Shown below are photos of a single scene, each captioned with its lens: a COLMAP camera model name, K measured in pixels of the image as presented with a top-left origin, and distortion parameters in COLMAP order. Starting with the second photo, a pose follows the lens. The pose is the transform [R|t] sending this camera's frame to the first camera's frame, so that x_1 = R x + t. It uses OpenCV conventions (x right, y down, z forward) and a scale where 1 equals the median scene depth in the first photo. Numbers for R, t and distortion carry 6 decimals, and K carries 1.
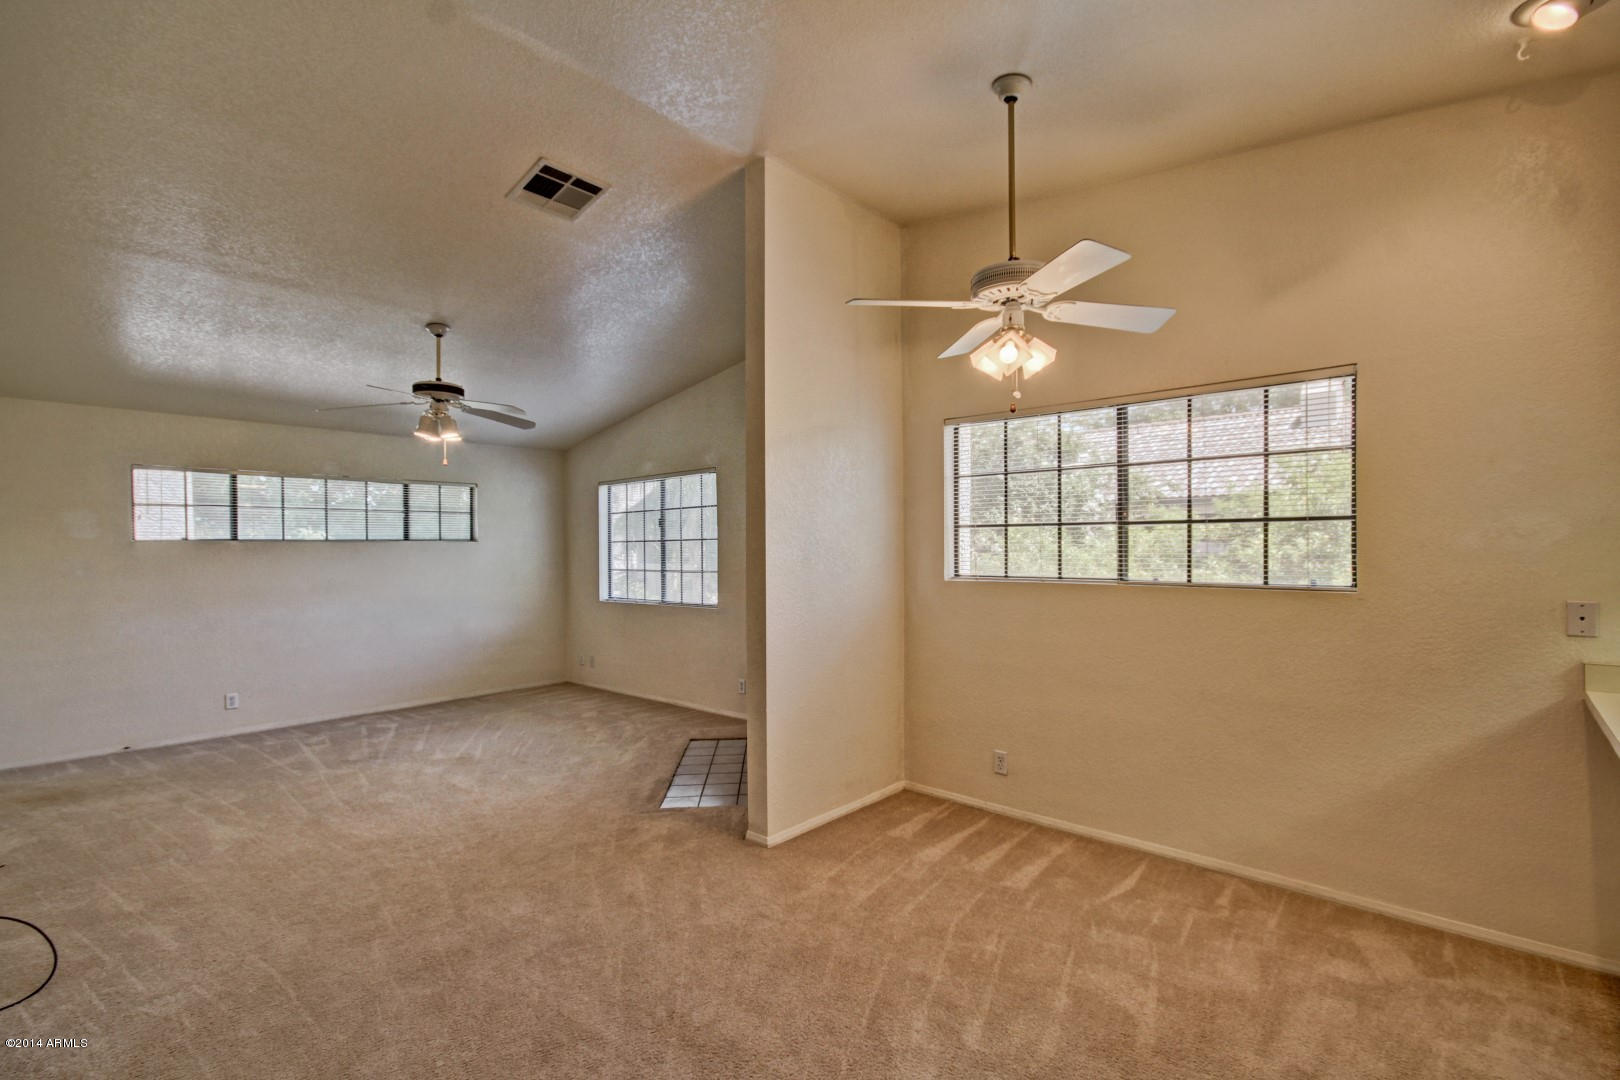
lens RADIAL K [[742.5, 0, 818.4], [0, 742.5, 549.0], [0, 0, 1]] dist [0.020663, -0.005322]
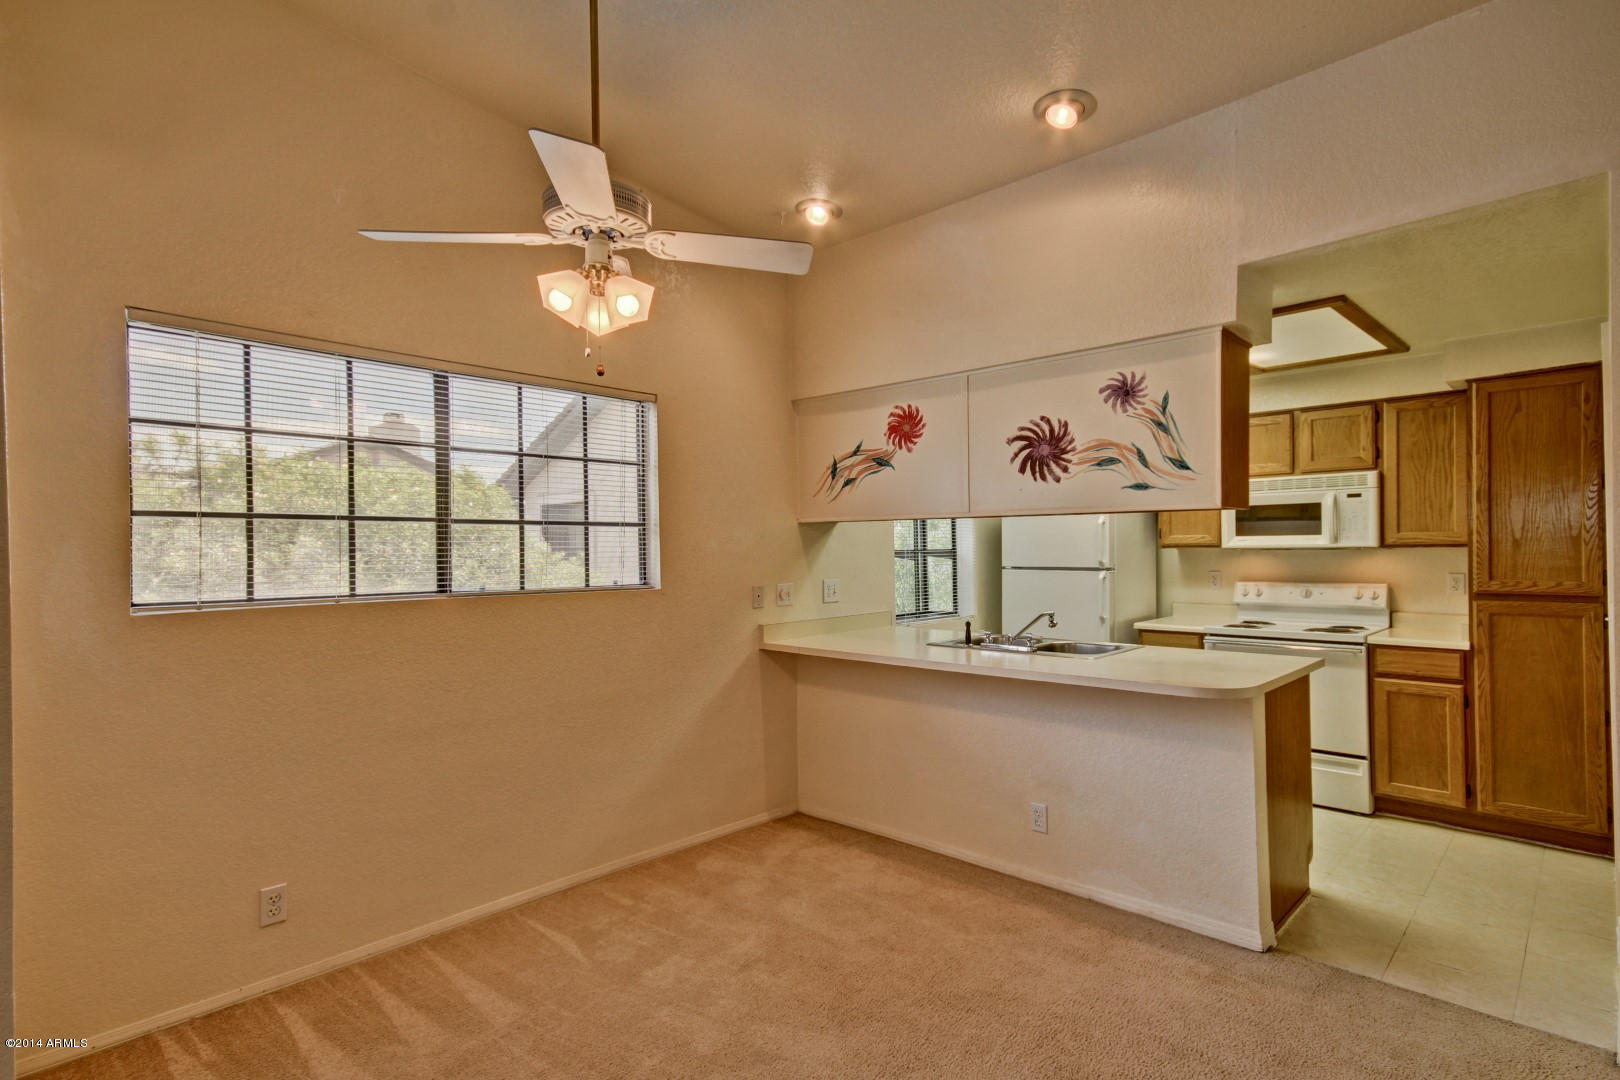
lens RADIAL K [[814.1, 0, 810.7], [0, 814.1, 549.7], [0, 0, 1]] dist [0.034492, 0.001030]
pose [[0.035959, 0.005754, 0.999337, -0.340051], [0.010427, 0.999927, -0.006132, 0.004387], [-0.999299, 0.010640, 0.035897, 0.434914]]
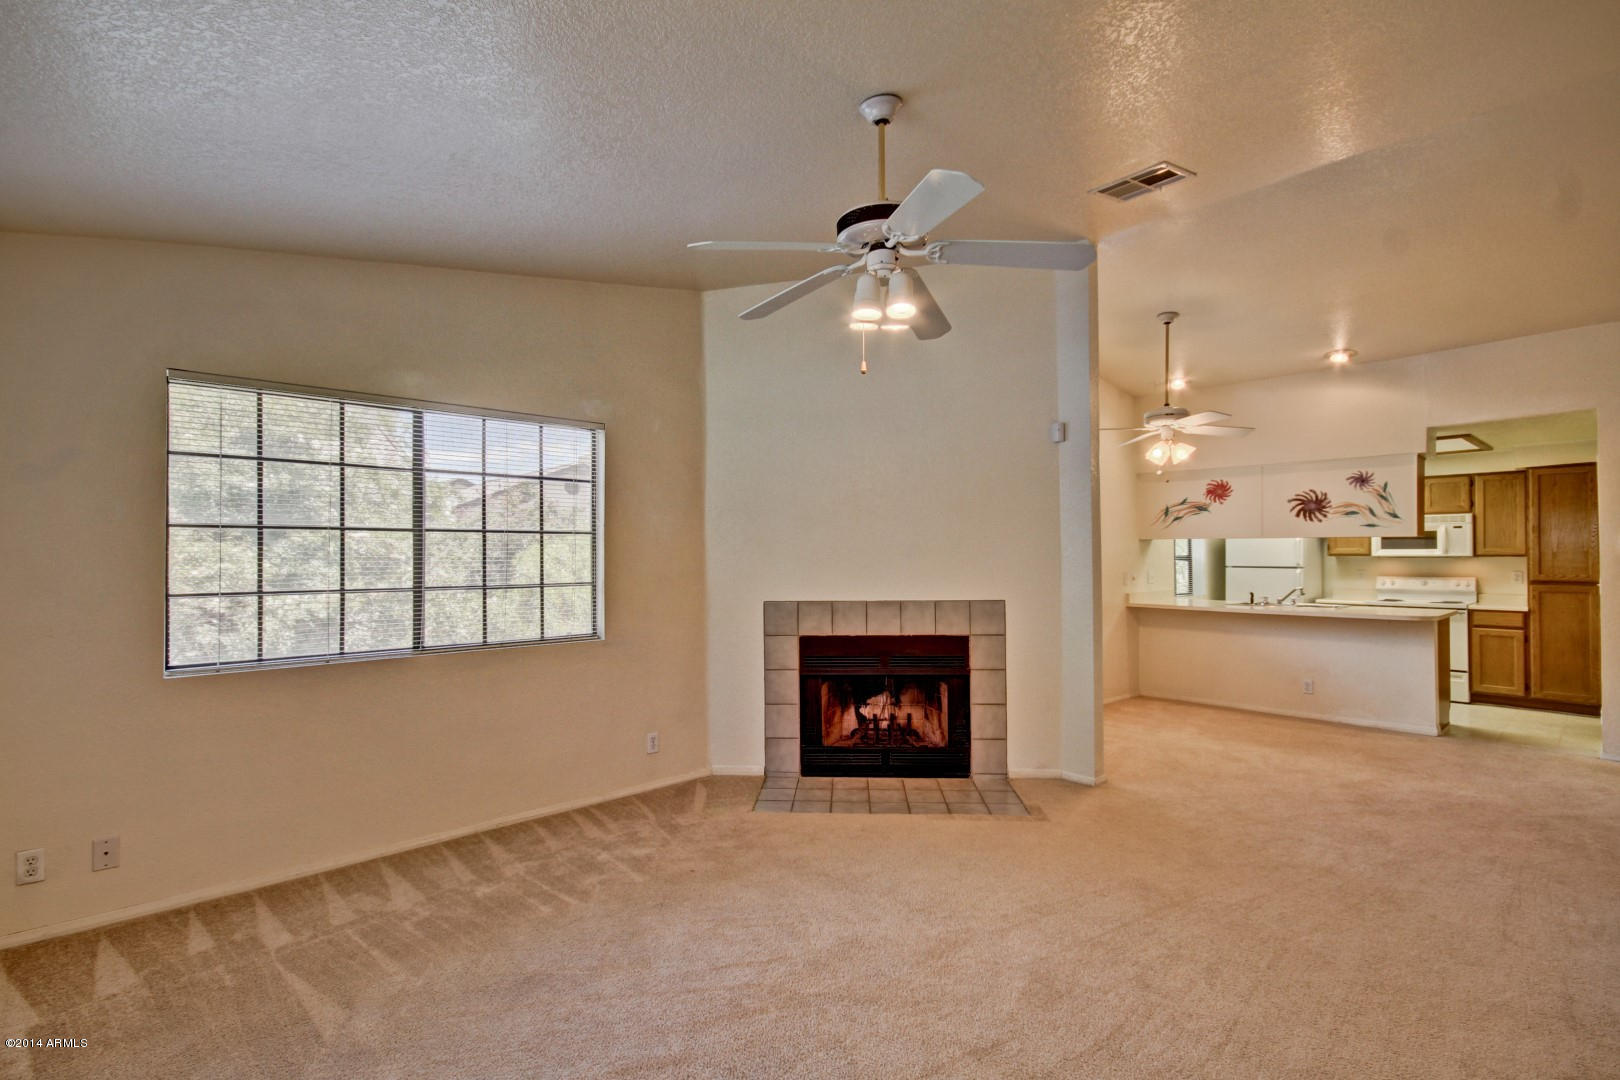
lens RADIAL K [[733.5, 0, 811.6], [0, 733.5, 550.4], [0, 0, 1]] dist [0.028988, -0.011087]
pose [[0.101710, 0.016271, 0.994681, -1.012134], [-0.000890, 0.999867, -0.016265, 0.016113], [-0.994814, 0.000769, 0.101711, 0.999532]]
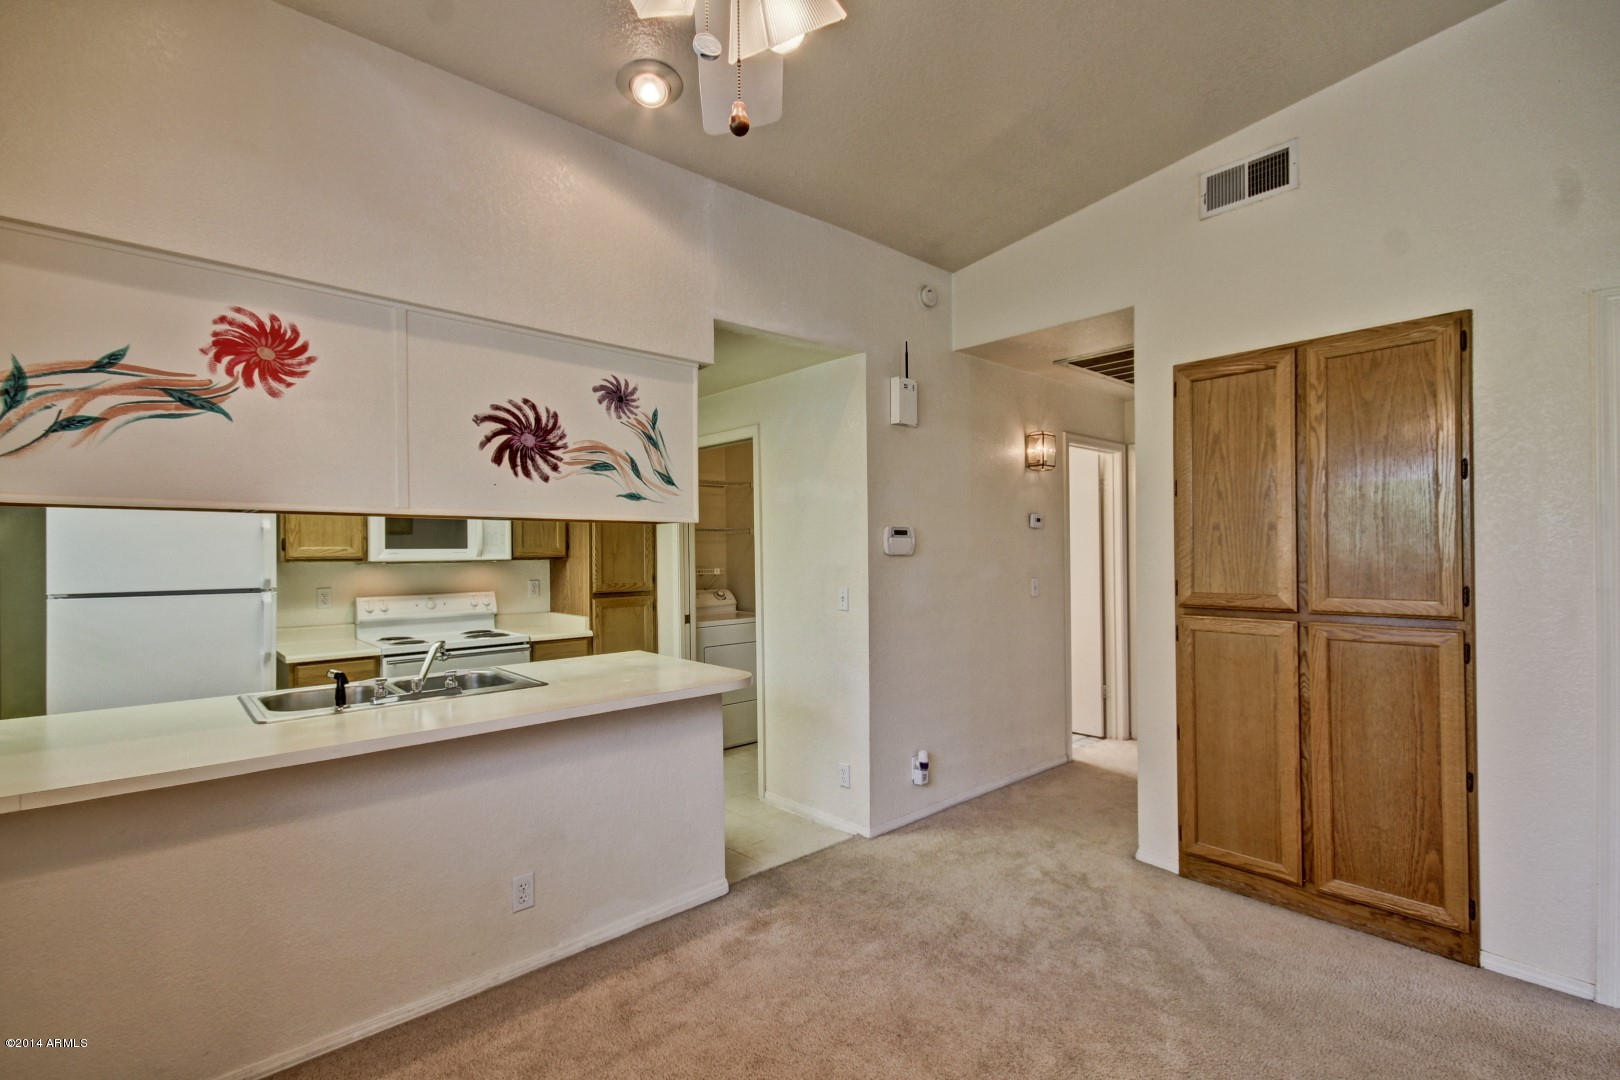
lens RADIAL K [[740.7, 0, 813.0], [0, 740.7, 549.2], [0, 0, 1]] dist [0.018200, 0.000037]
pose [[-0.994266, 0.017608, 0.105476, 0.114257], [0.017254, 0.999842, -0.004263, -0.000449], [-0.105535, -0.002418, -0.994413, 0.762244]]
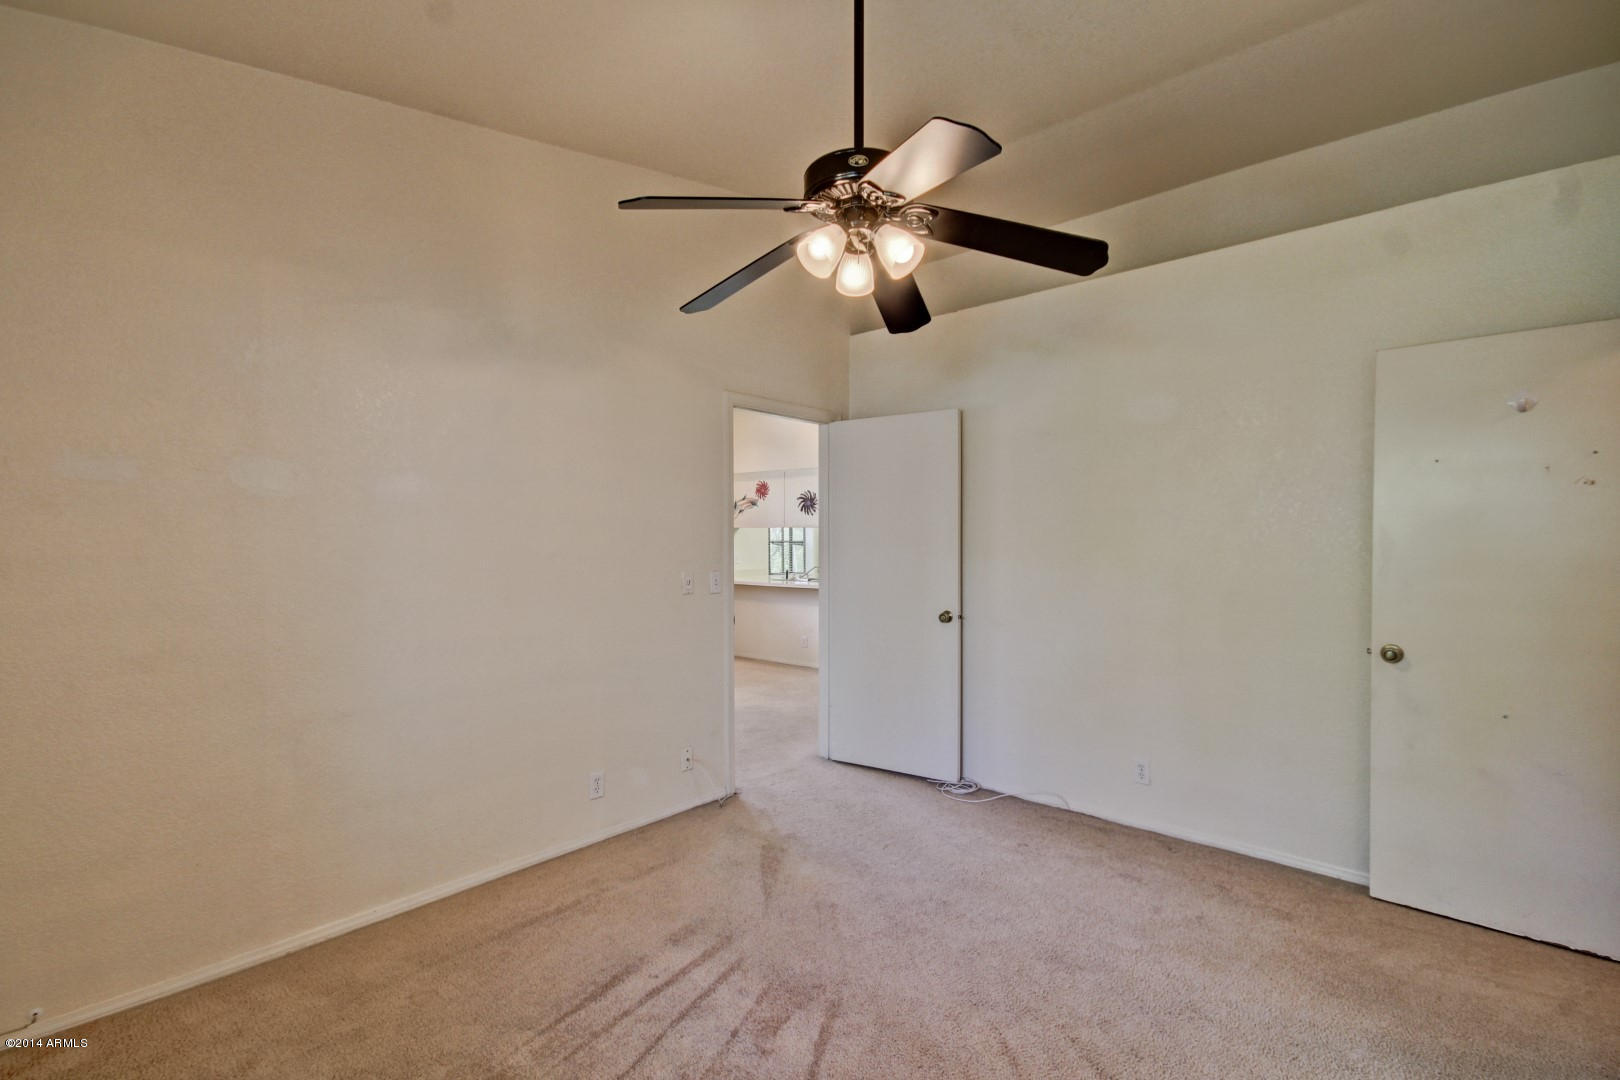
lens RADIAL K [[740.7, 0, 813.0], [0, 740.7, 549.2], [0, 0, 1]] dist [0.018200, 0.000037]
pose [[-0.014215, -0.002672, 0.999895, -1.320643], [-0.002412, 0.999994, 0.002638, 0.016885], [-0.999896, -0.002374, -0.014222, 0.271653]]
